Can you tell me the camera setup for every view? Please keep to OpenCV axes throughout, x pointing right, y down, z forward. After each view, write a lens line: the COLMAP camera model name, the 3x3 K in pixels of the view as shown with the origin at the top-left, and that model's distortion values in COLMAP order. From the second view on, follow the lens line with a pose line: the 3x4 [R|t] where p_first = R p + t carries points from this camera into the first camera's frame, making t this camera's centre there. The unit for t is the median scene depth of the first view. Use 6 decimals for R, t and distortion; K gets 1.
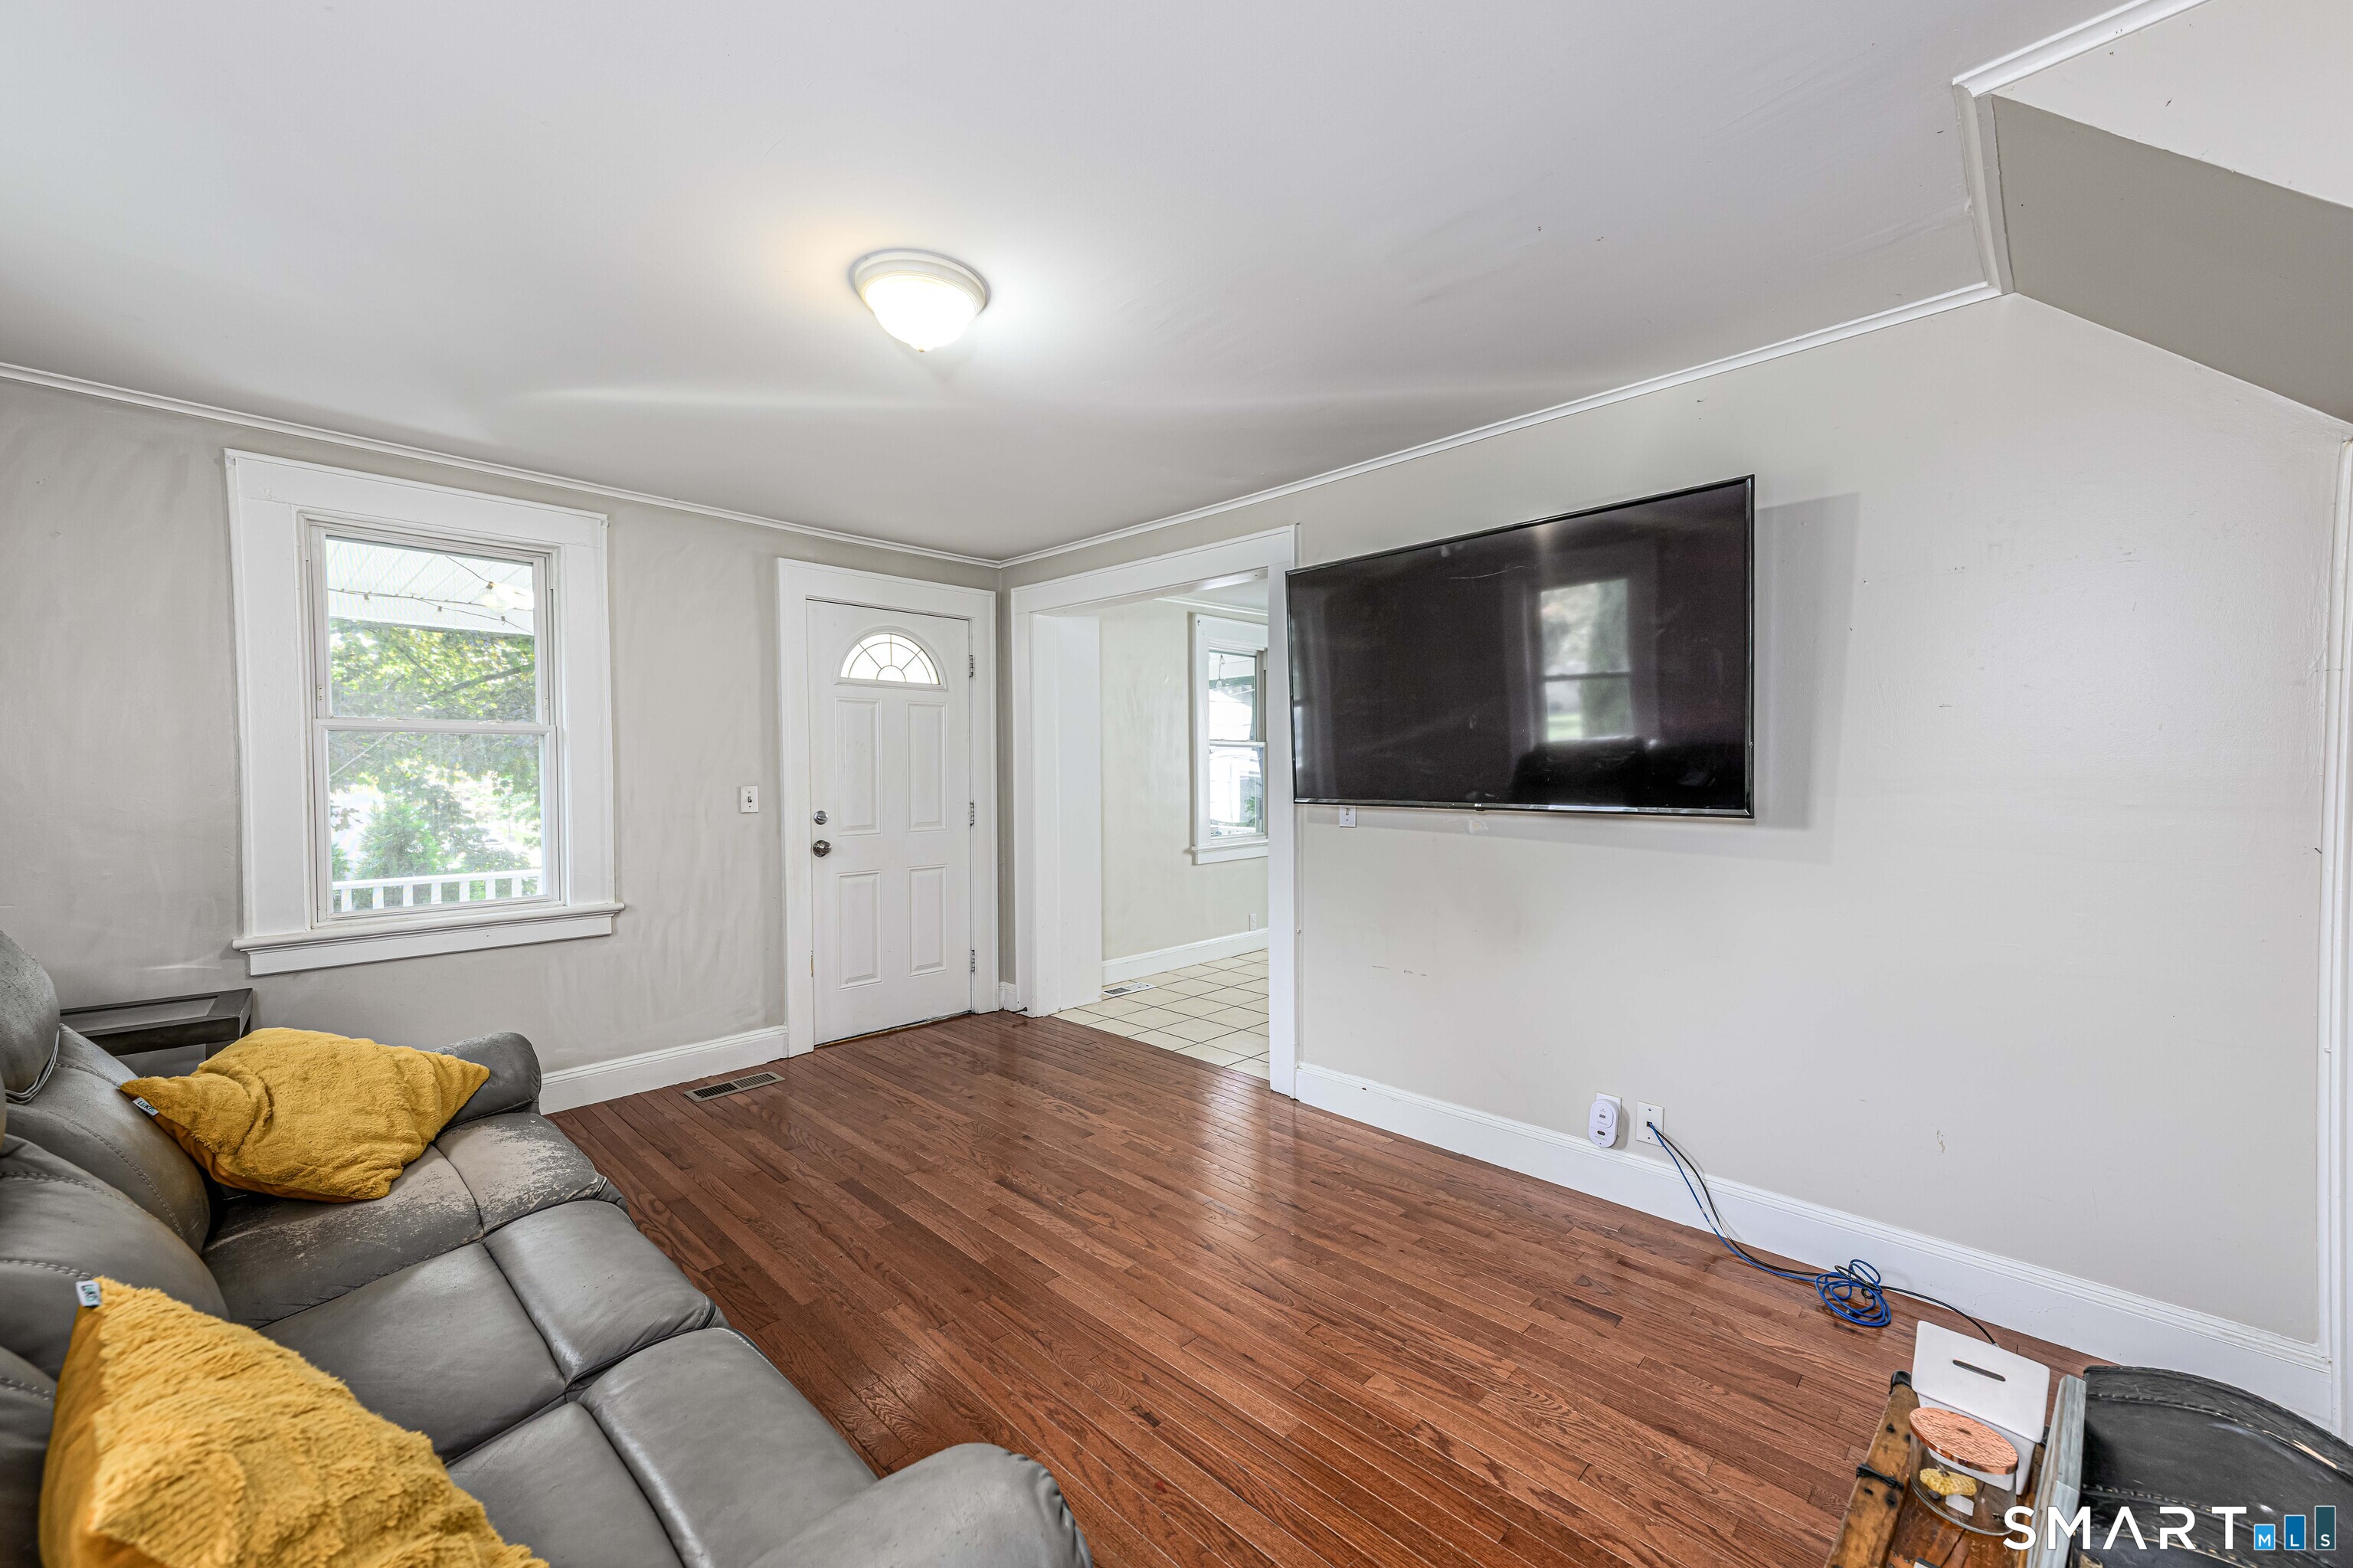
lens RADIAL K [[910.5, 0, 1157.6], [0, 910.5, 792.0], [0, 0, 1]] dist [0.020209, 0.000174]
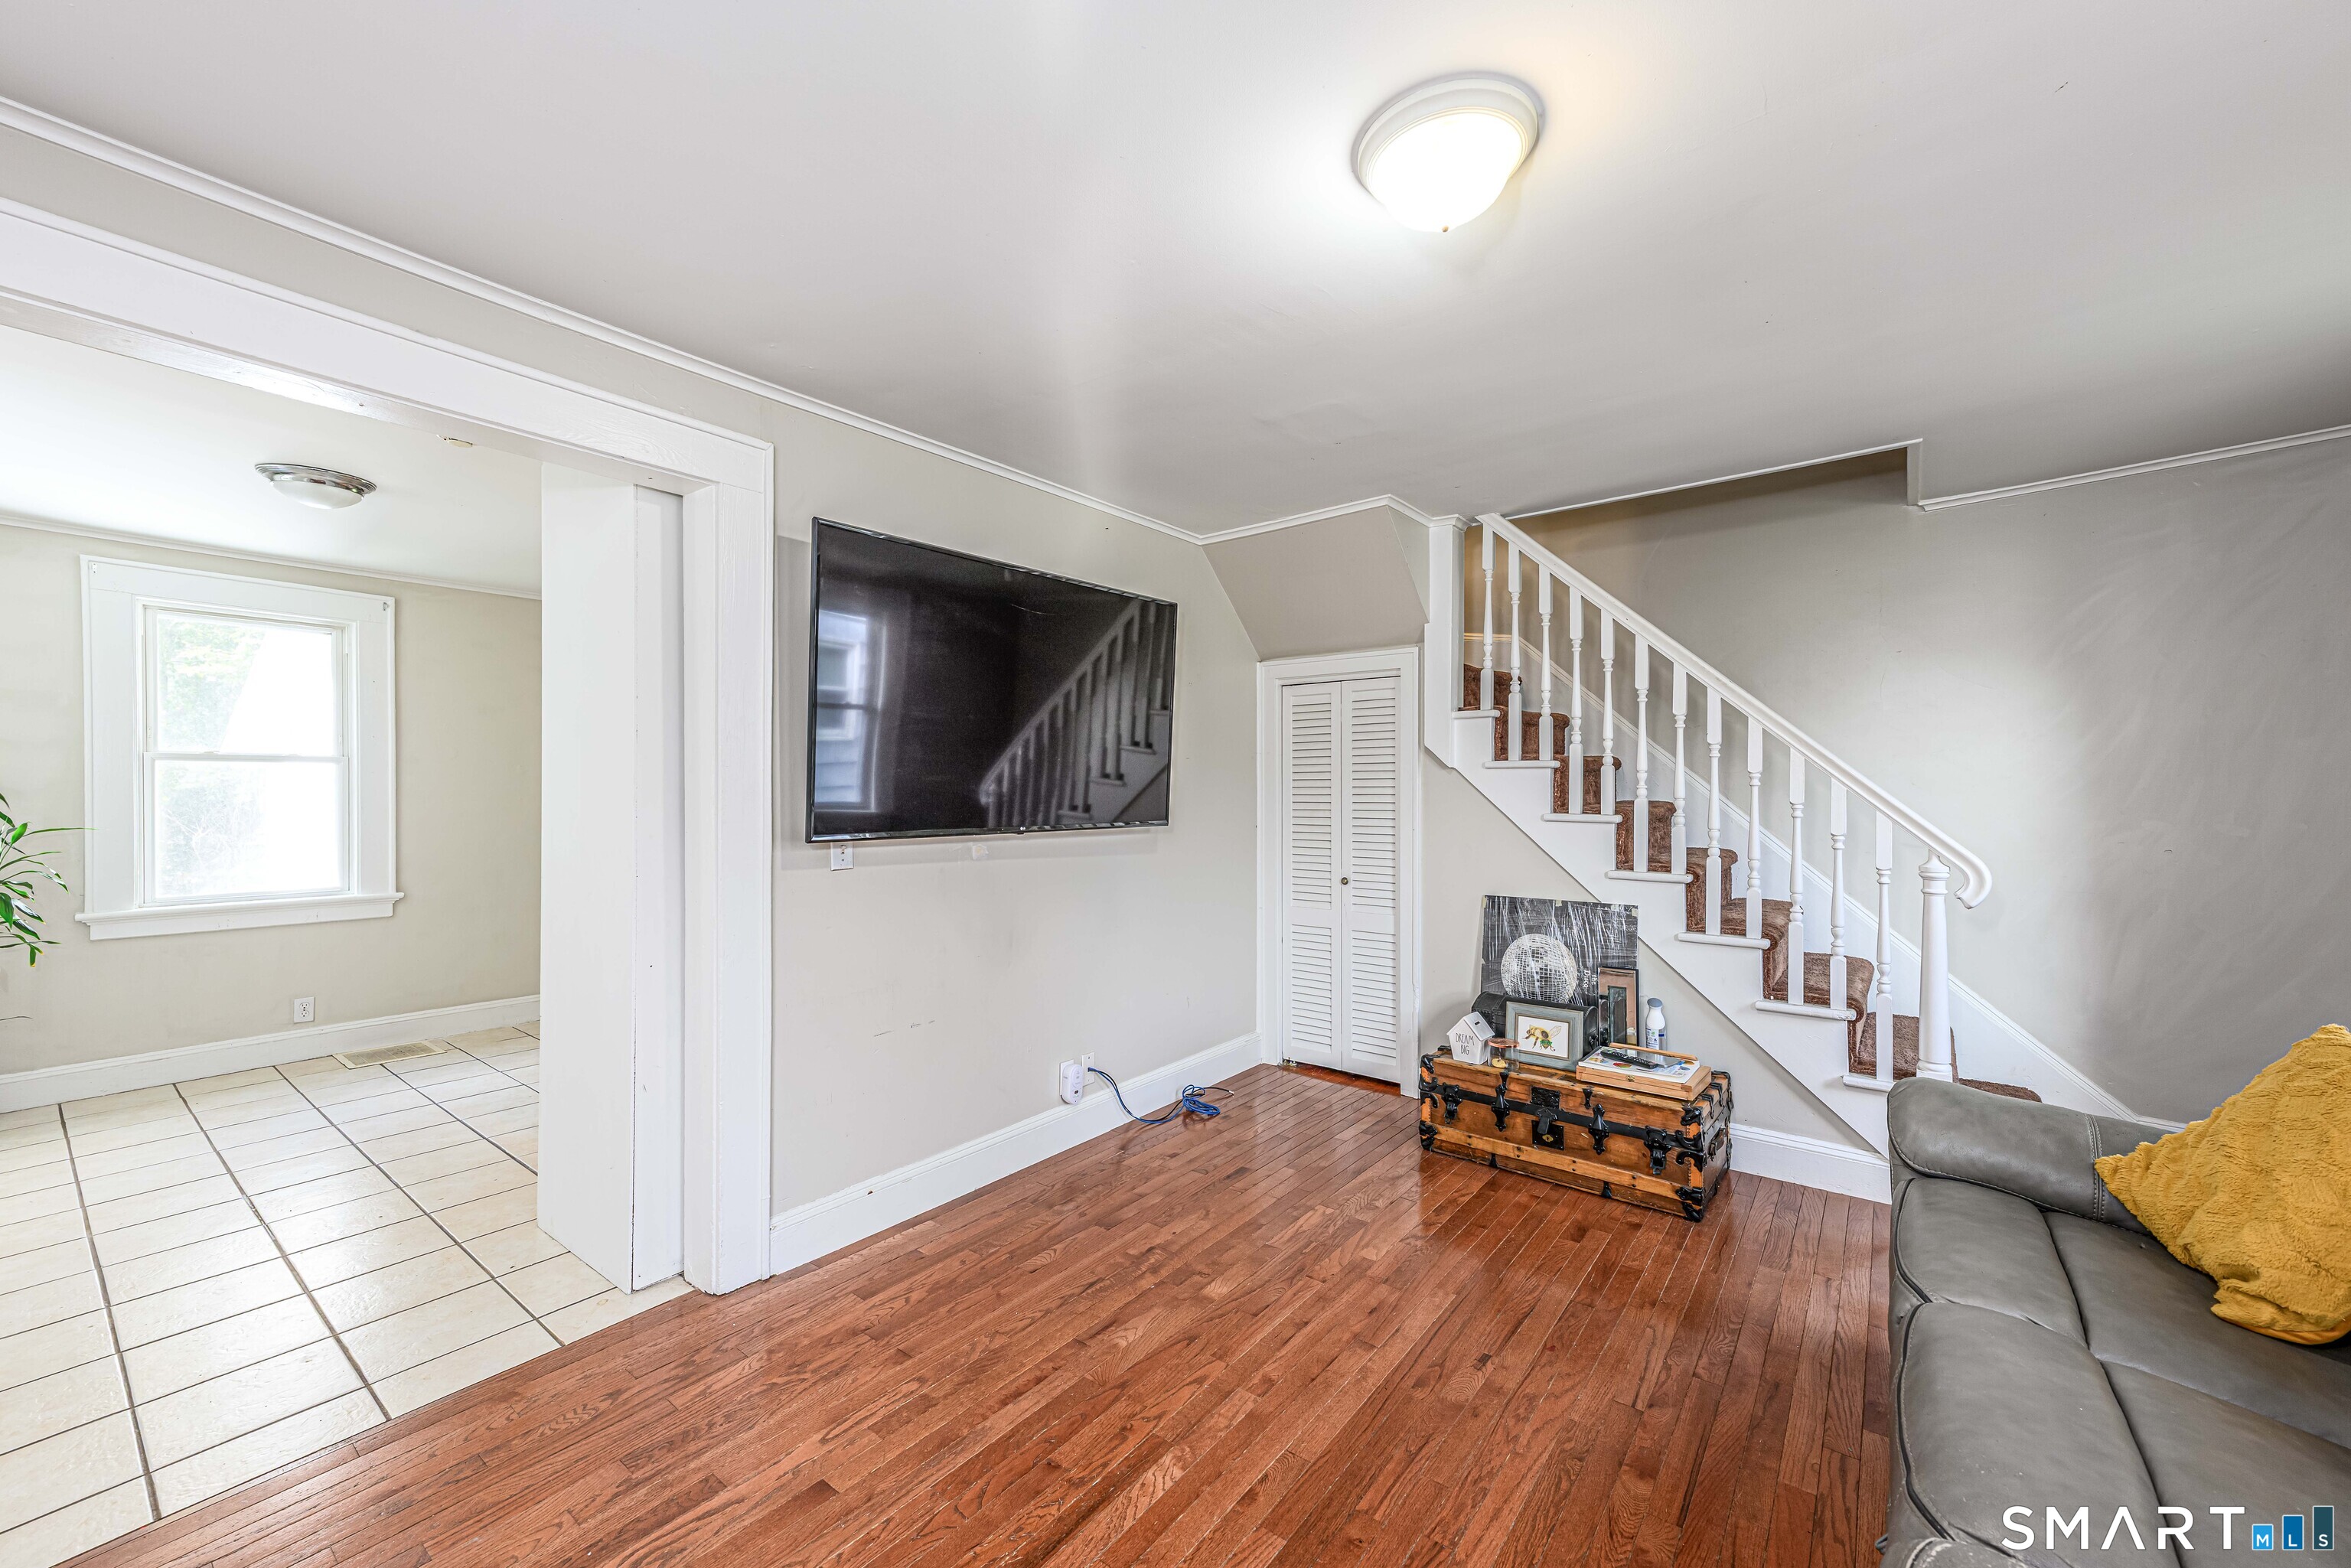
lens RADIAL K [[918.4, 0, 1158.8], [0, 918.4, 795.2], [0, 0, 1]] dist [0.017618, 0.000149]
pose [[-0.103894, -0.001415, 0.994587, -0.580420], [0.031350, 0.999497, 0.004697, -0.020040], [-0.994094, 0.031669, -0.103797, 0.782399]]
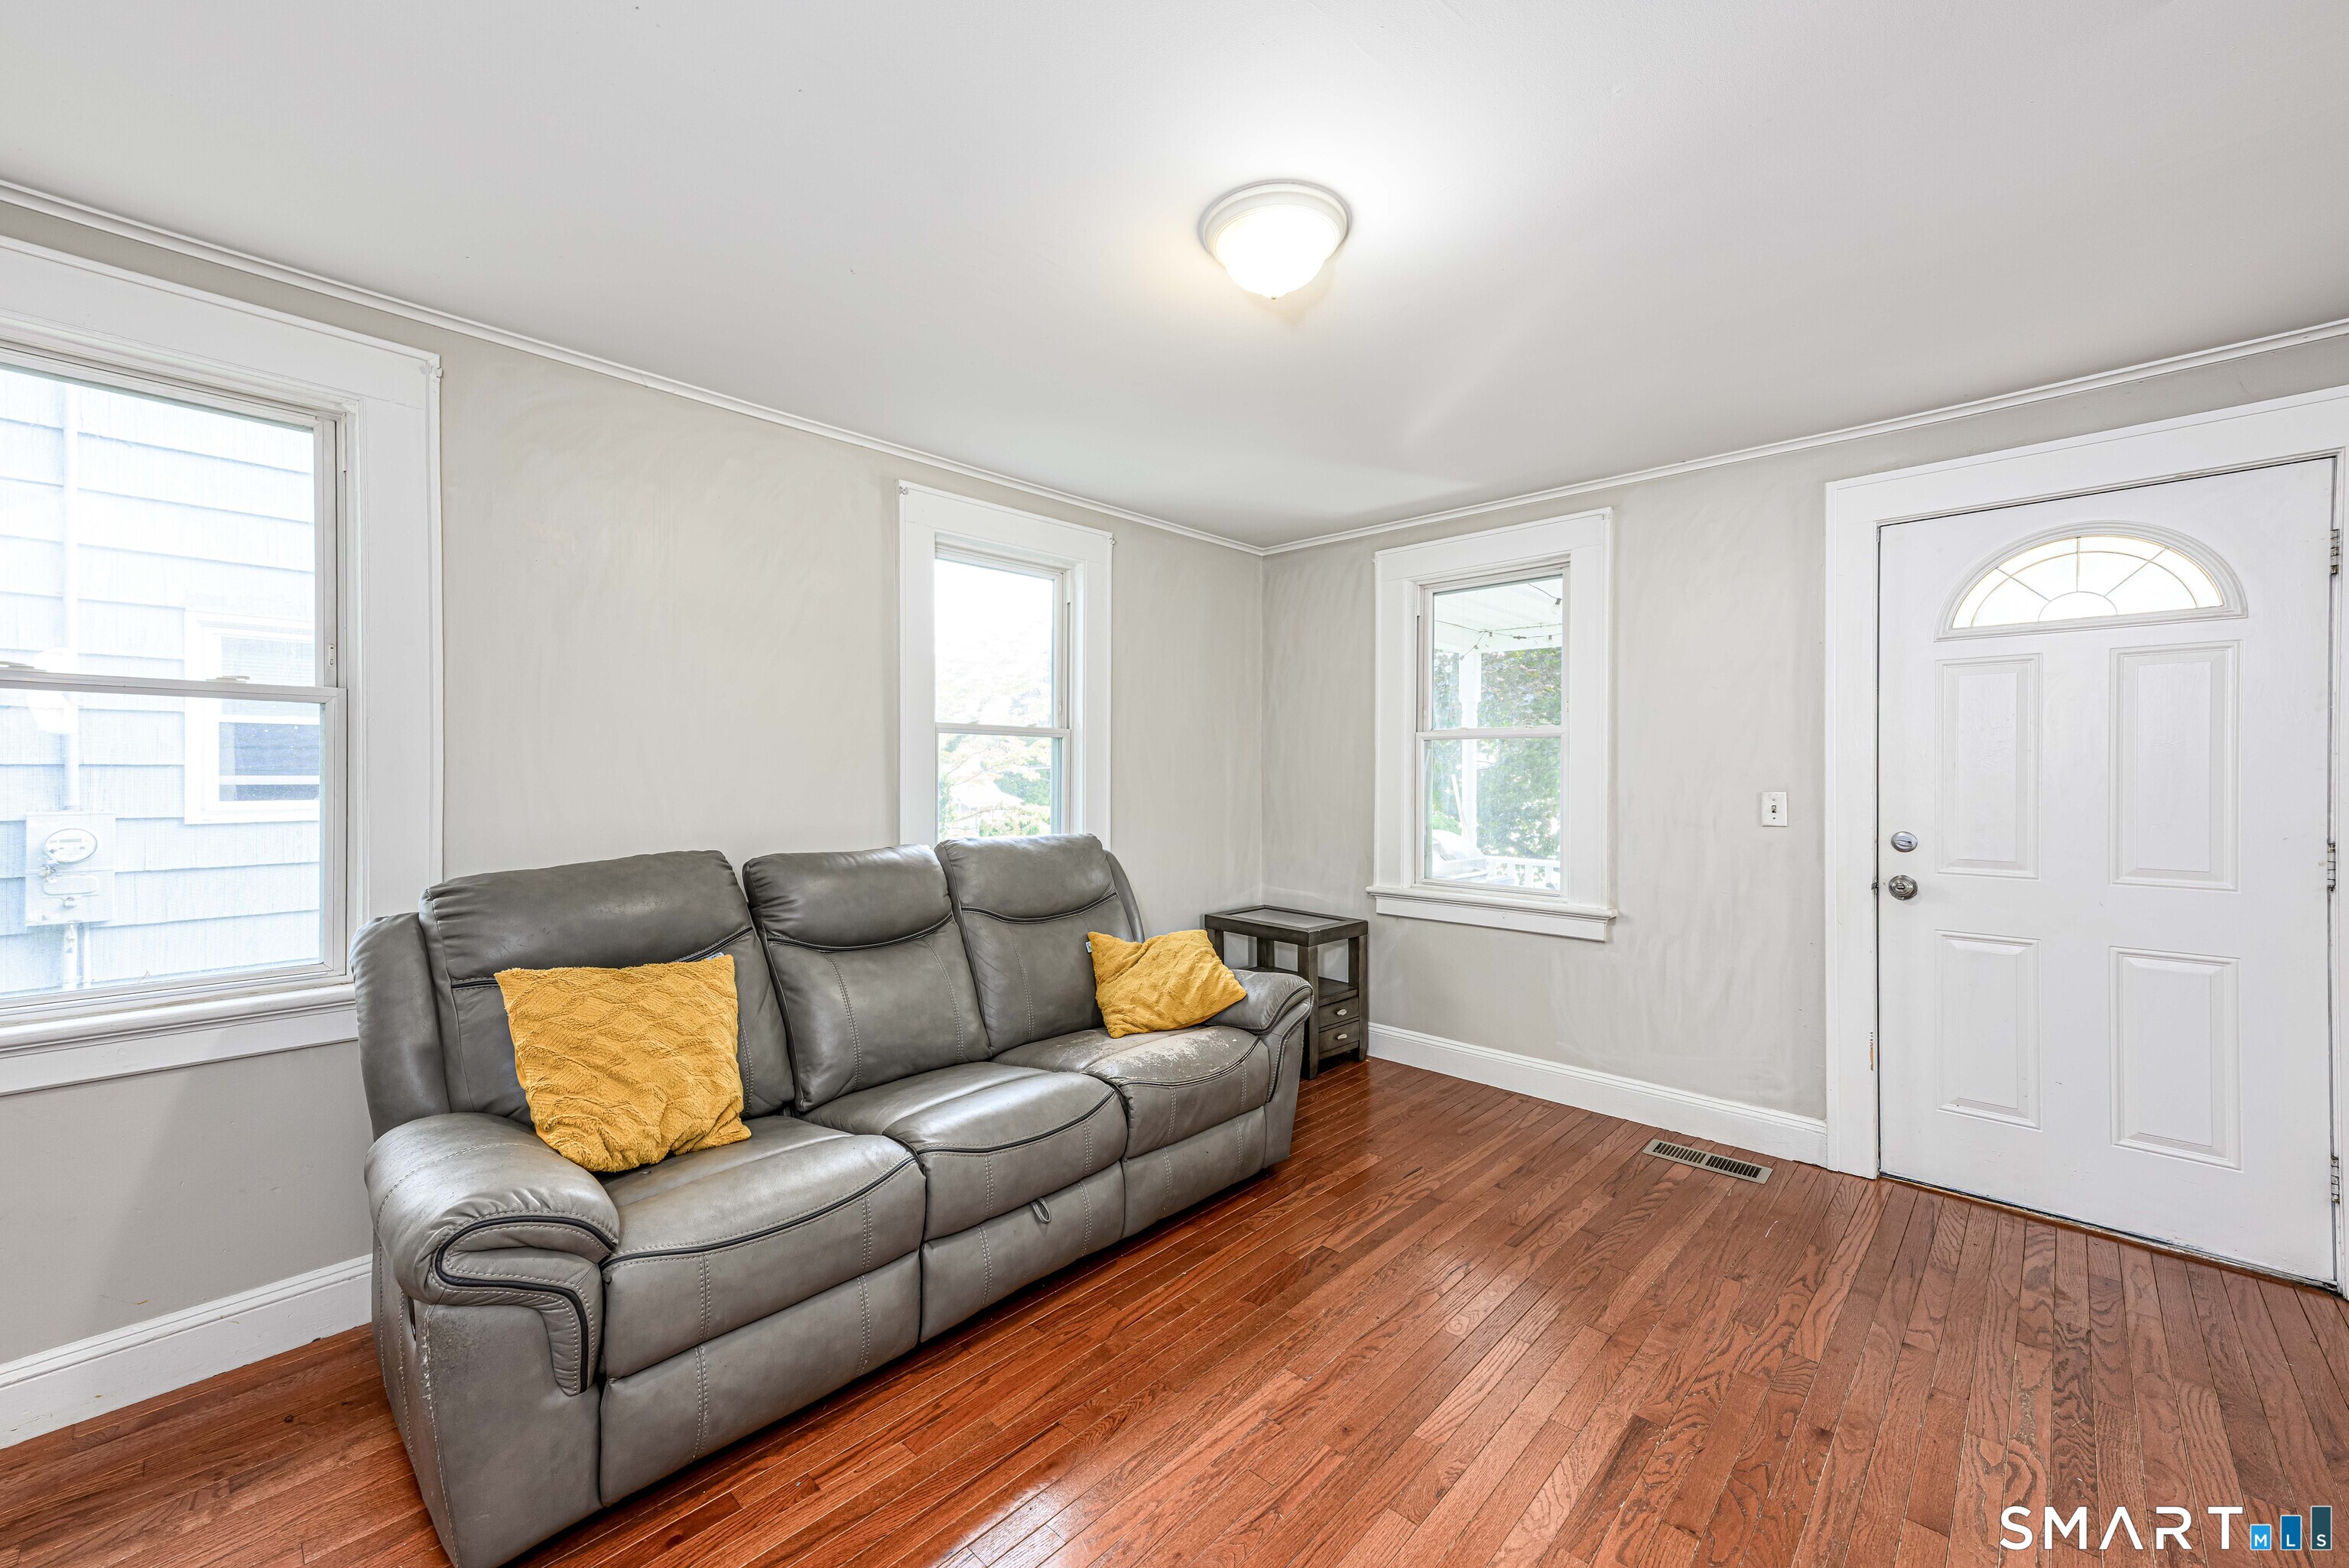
lens RADIAL K [[937.6, 0, 1168.3], [0, 937.6, 777.3], [0, 0, 1]] dist [0.029046, -0.000712]
pose [[0.024809, 0.008931, -0.999652, 0.388845], [-0.027170, 0.999597, 0.008256, -0.012879], [0.999323, 0.026956, 0.025041, 0.525501]]
